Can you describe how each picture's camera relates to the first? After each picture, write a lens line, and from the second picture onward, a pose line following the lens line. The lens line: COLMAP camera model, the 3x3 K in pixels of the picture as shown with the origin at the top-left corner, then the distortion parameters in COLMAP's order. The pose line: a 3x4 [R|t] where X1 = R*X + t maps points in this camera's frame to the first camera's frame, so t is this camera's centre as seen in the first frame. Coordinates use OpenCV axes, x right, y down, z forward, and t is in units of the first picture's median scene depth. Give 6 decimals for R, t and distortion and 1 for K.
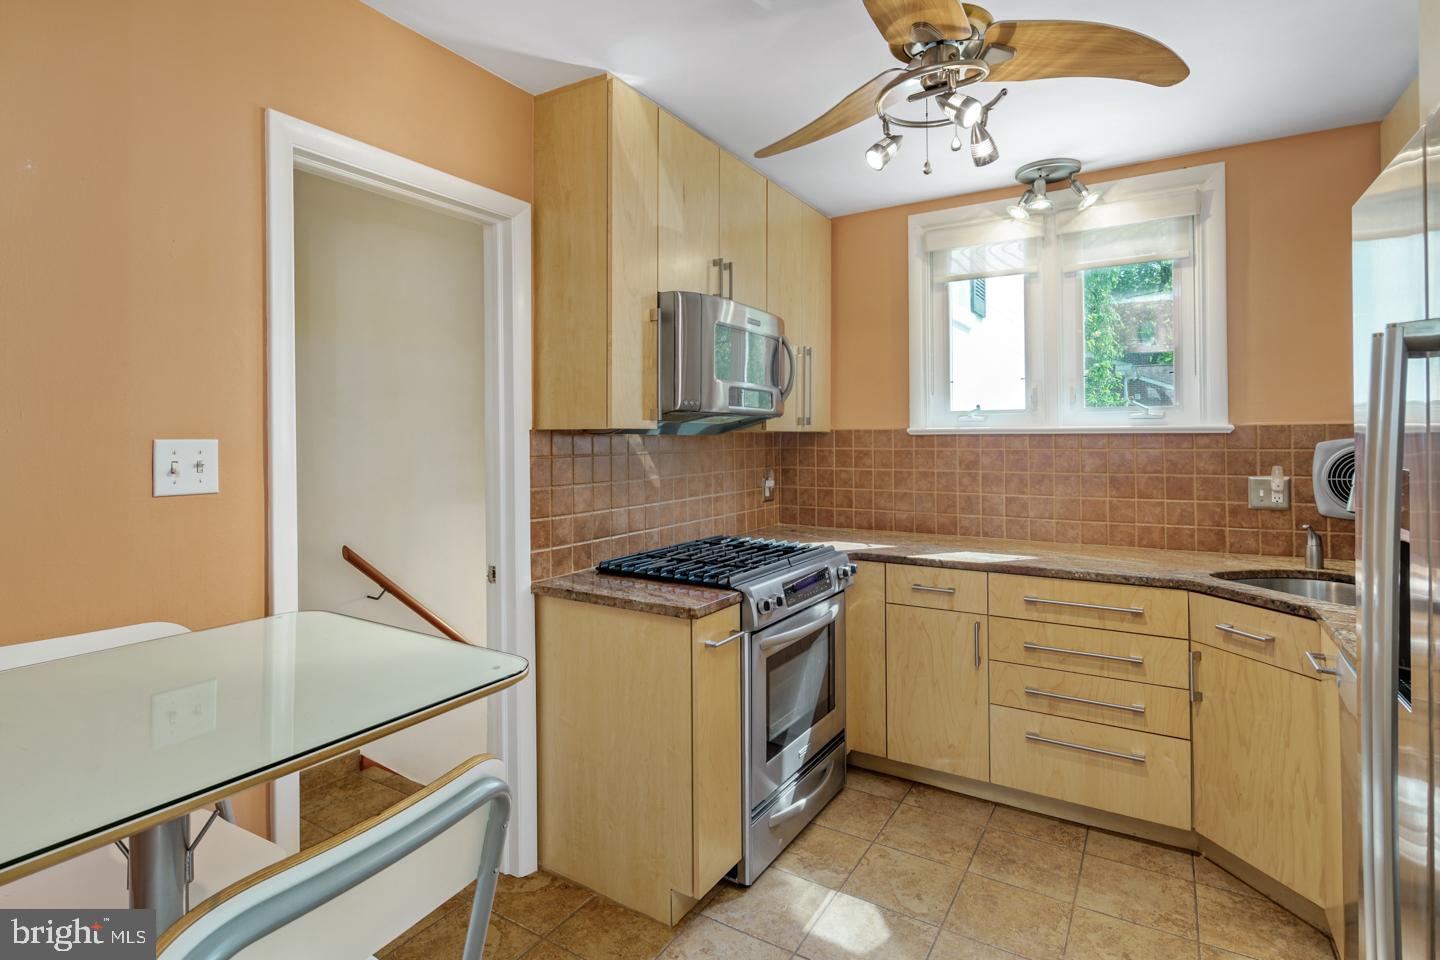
lens RADIAL K [[703.1, 0, 718.2], [0, 703.1, 444.6], [0, 0, 1]] dist [0.000537, -0.000648]
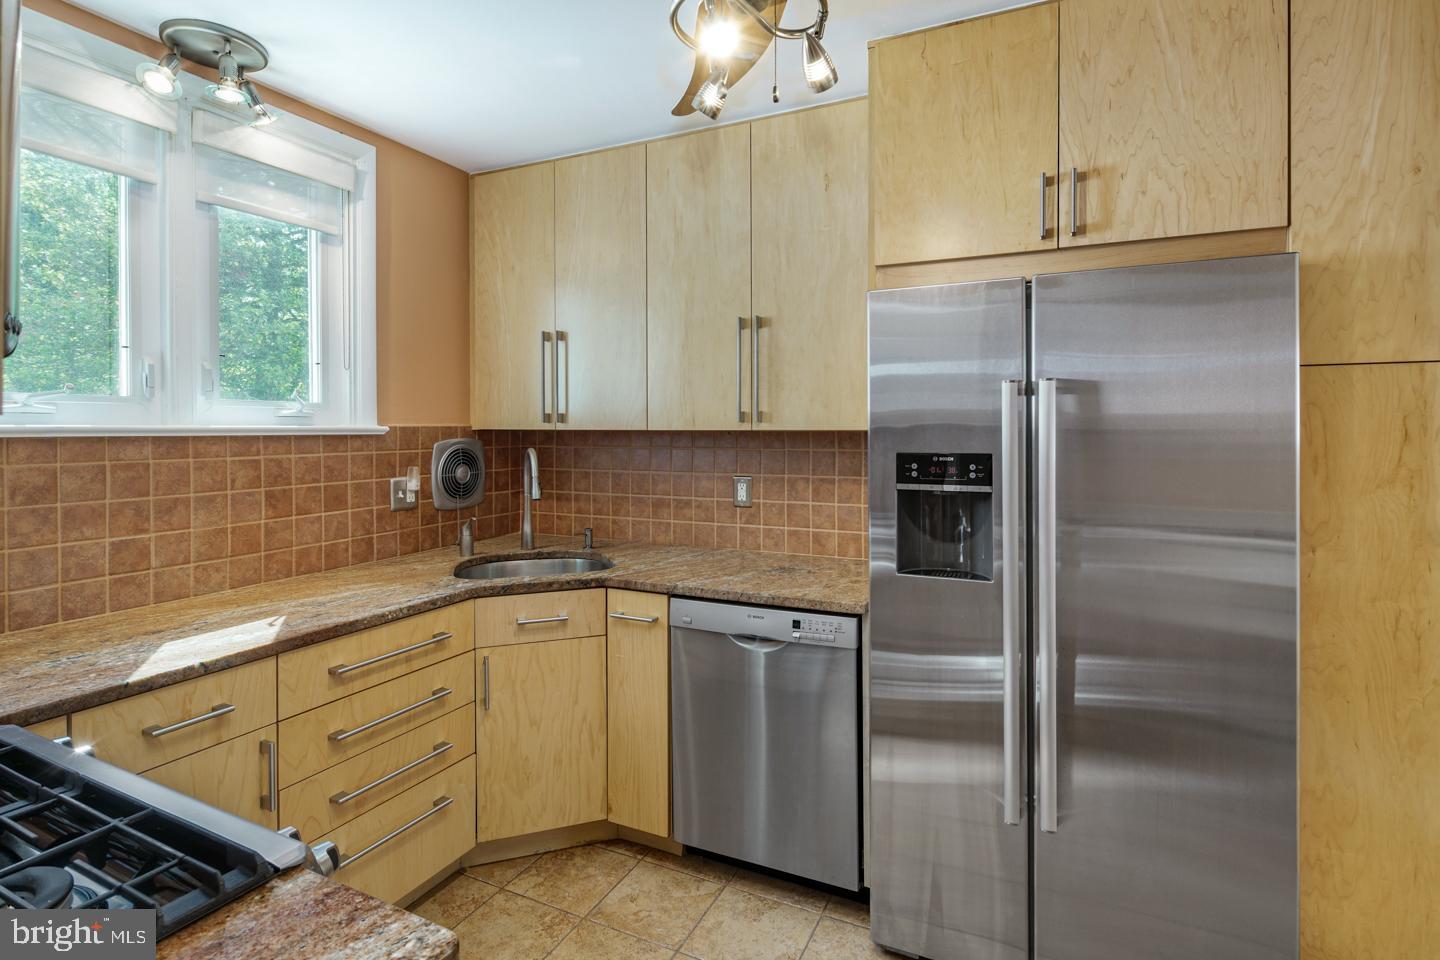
lens RADIAL K [[716.1, 0, 723.2], [0, 716.1, 435.8], [0, 0, 1]] dist [-0.001489, -0.000745]
pose [[-0.103234, -0.002850, 0.994653, -0.286268], [0.016899, 0.999847, 0.004619, -0.011358], [-0.994513, 0.017285, -0.103170, 0.633886]]
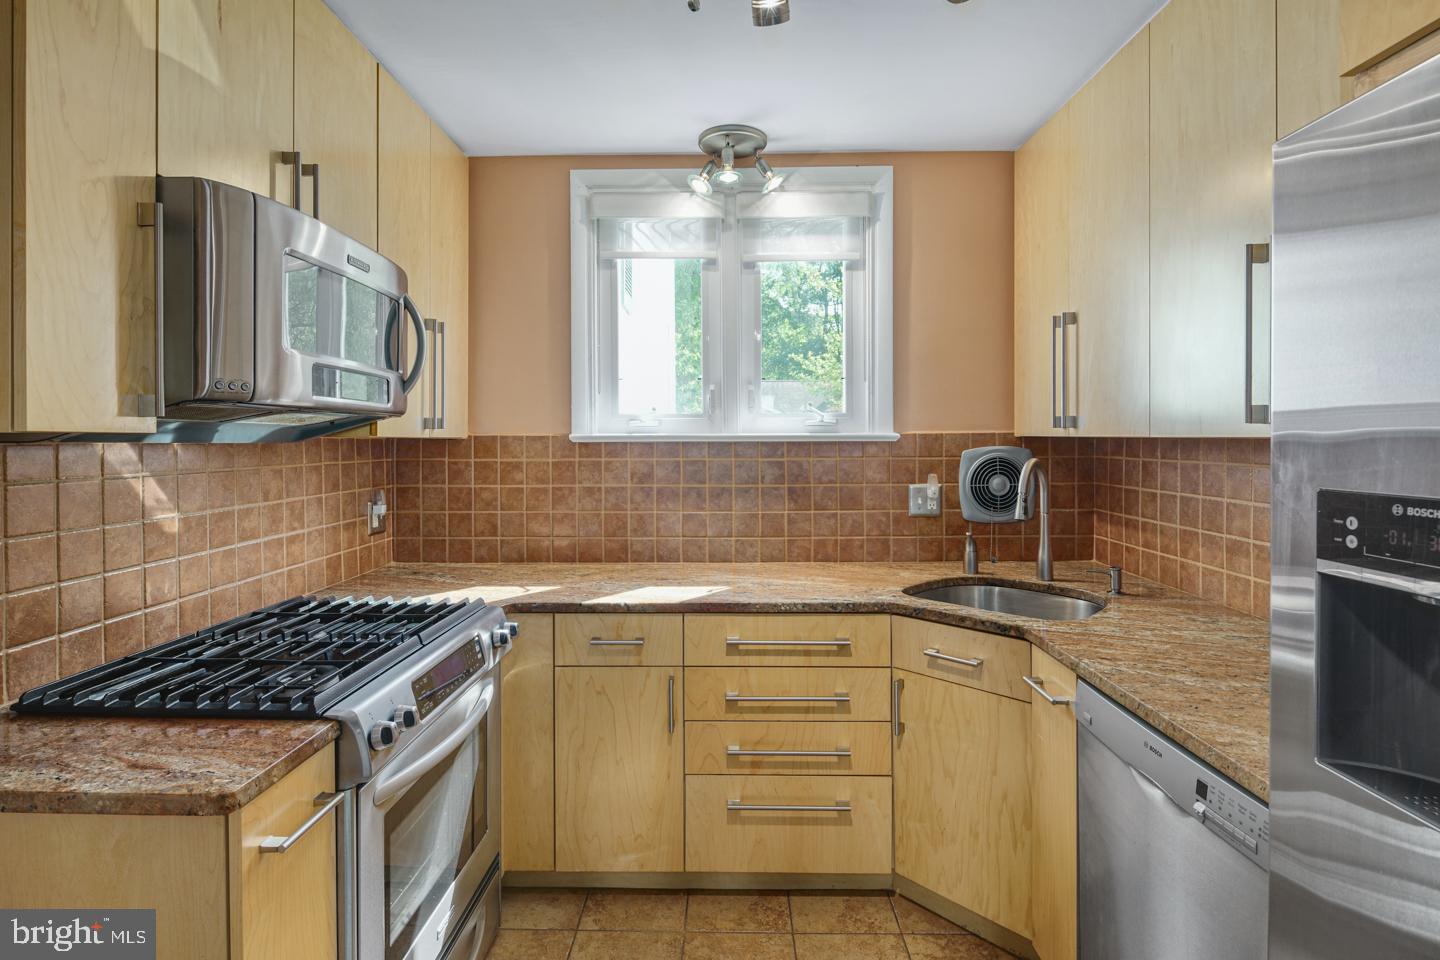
lens RADIAL K [[703.1, 0, 718.2], [0, 703.1, 444.6], [0, 0, 1]] dist [0.000537, -0.000648]
pose [[0.859971, -0.000840, 0.510343, 0.005857], [0.004134, 0.999977, -0.005319, -0.007616], [-0.510326, 0.006684, 0.859955, 0.270974]]
